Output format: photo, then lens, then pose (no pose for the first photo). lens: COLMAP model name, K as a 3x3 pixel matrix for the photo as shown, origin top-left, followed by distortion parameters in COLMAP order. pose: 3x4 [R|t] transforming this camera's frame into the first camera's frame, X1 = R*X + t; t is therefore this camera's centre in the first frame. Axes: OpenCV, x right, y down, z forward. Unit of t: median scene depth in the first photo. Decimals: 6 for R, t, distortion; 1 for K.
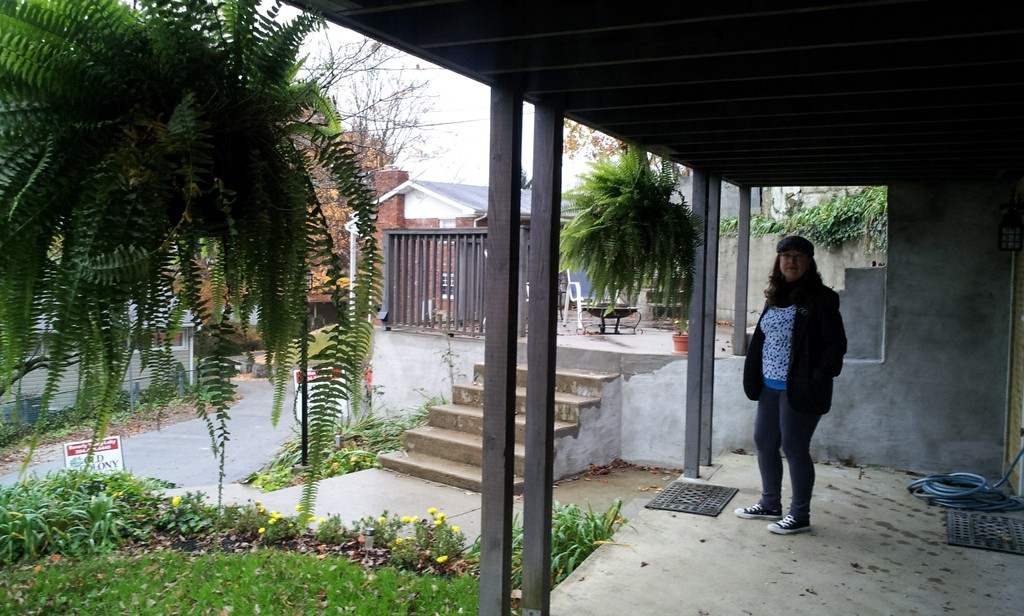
lens RADIAL K [[904.8, 0, 502.0], [0, 904.8, 309.2], [0, 0, 1]] dist [0.021491, -0.123960]
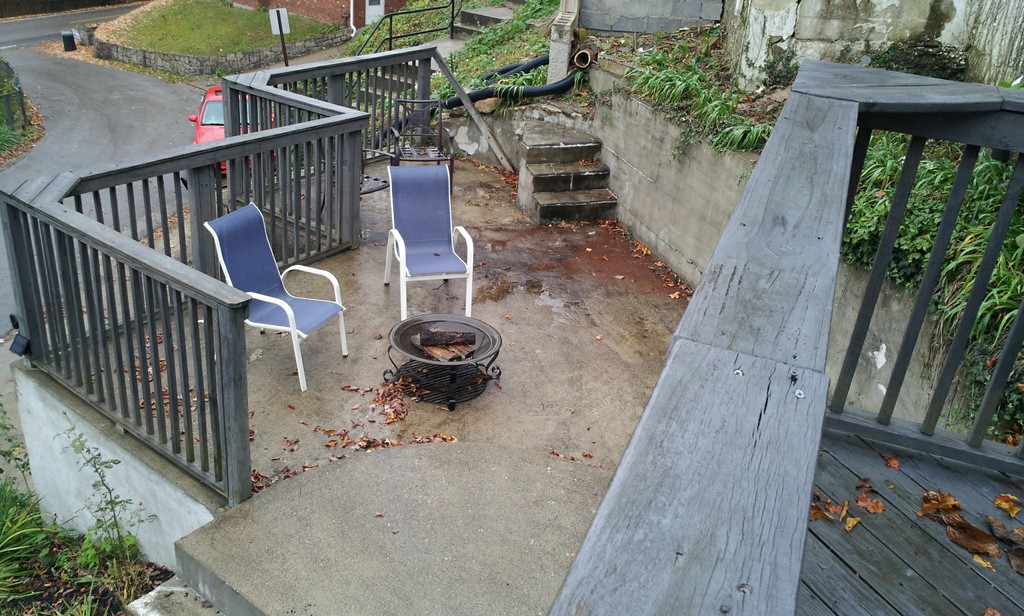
lens RADIAL K [[904.8, 0, 502.0], [0, 904.8, 309.2], [0, 0, 1]] dist [0.021491, -0.123960]
pose [[0.995065, 0.017679, 0.097642, 0.152230], [-0.055089, 0.916853, 0.395406, -0.368119], [-0.082533, -0.398834, 0.913302, 0.750130]]
